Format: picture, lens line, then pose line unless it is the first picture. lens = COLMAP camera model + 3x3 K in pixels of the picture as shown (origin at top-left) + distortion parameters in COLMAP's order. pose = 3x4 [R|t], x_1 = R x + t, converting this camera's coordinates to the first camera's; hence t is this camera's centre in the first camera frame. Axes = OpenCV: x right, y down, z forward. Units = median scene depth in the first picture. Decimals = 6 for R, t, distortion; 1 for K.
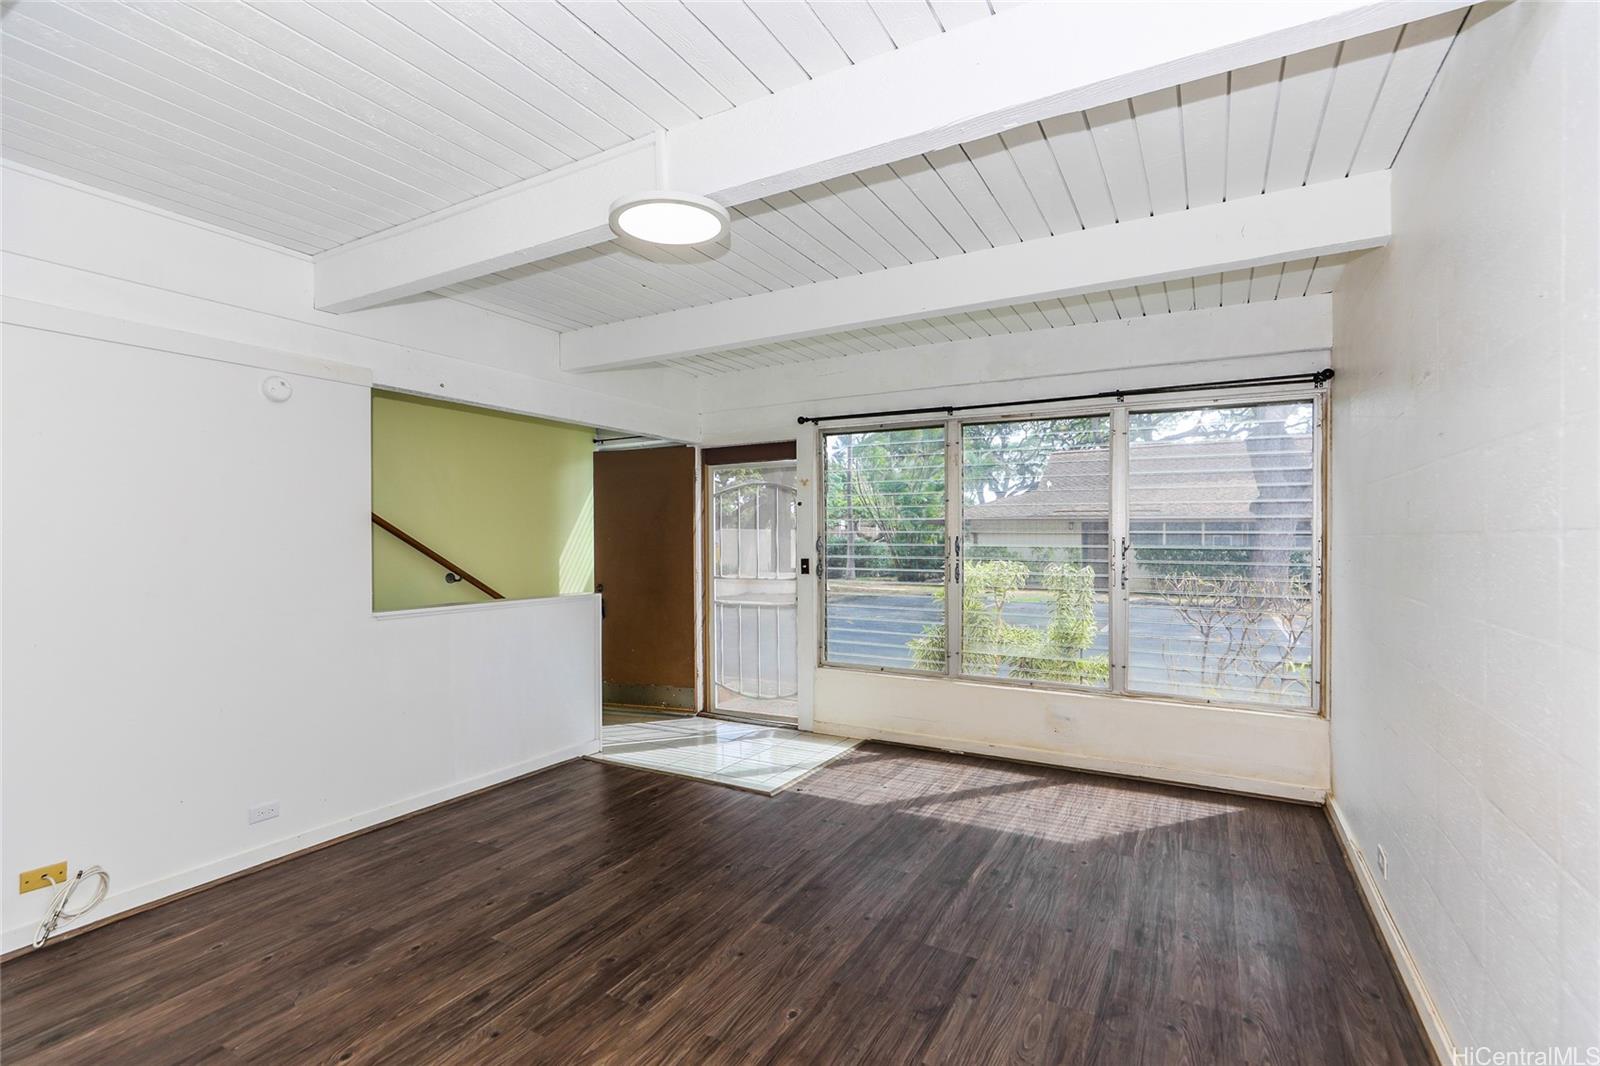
lens RADIAL K [[758.8, 0, 797.8], [0, 758.8, 542.5], [0, 0, 1]] dist [-0.004995, 0.005934]
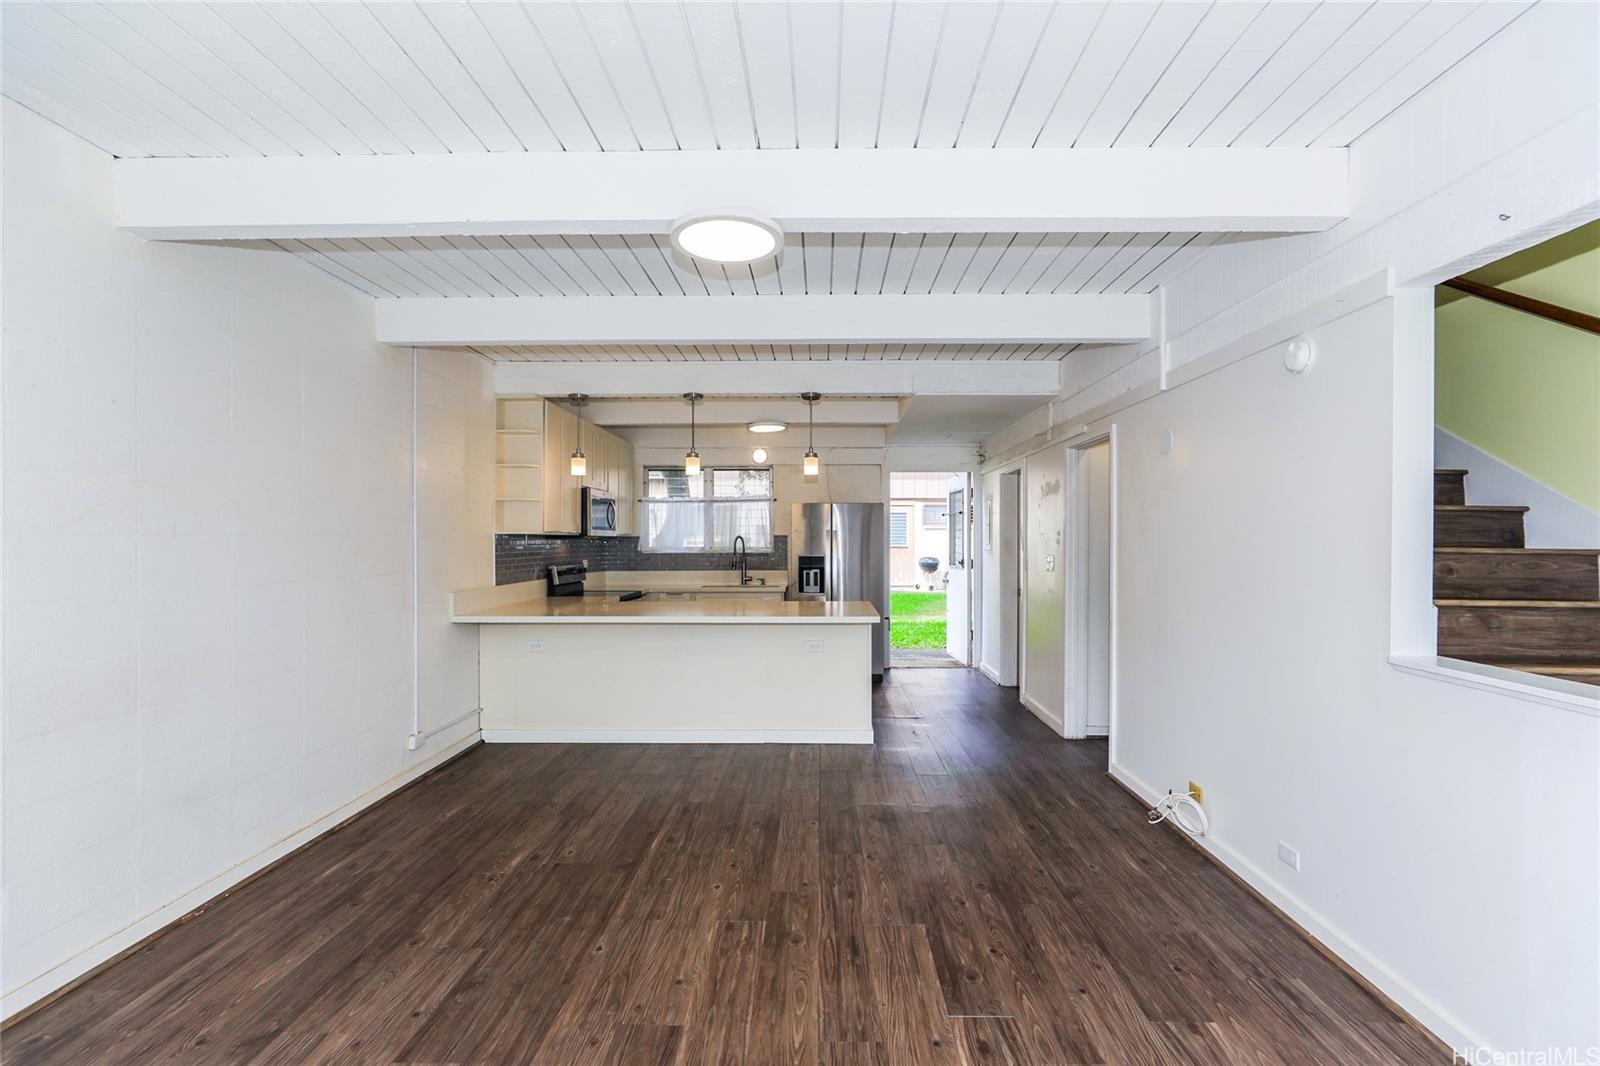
lens RADIAL K [[758.8, 0, 800.9], [0, 758.8, 533.7], [0, 0, 1]] dist [-0.004995, 0.005934]
pose [[-0.889005, 0.004429, -0.457876, 0.221413], [0.003959, 0.999990, 0.001985, -0.010807], [0.457880, -0.000048, -0.889014, 1.947095]]
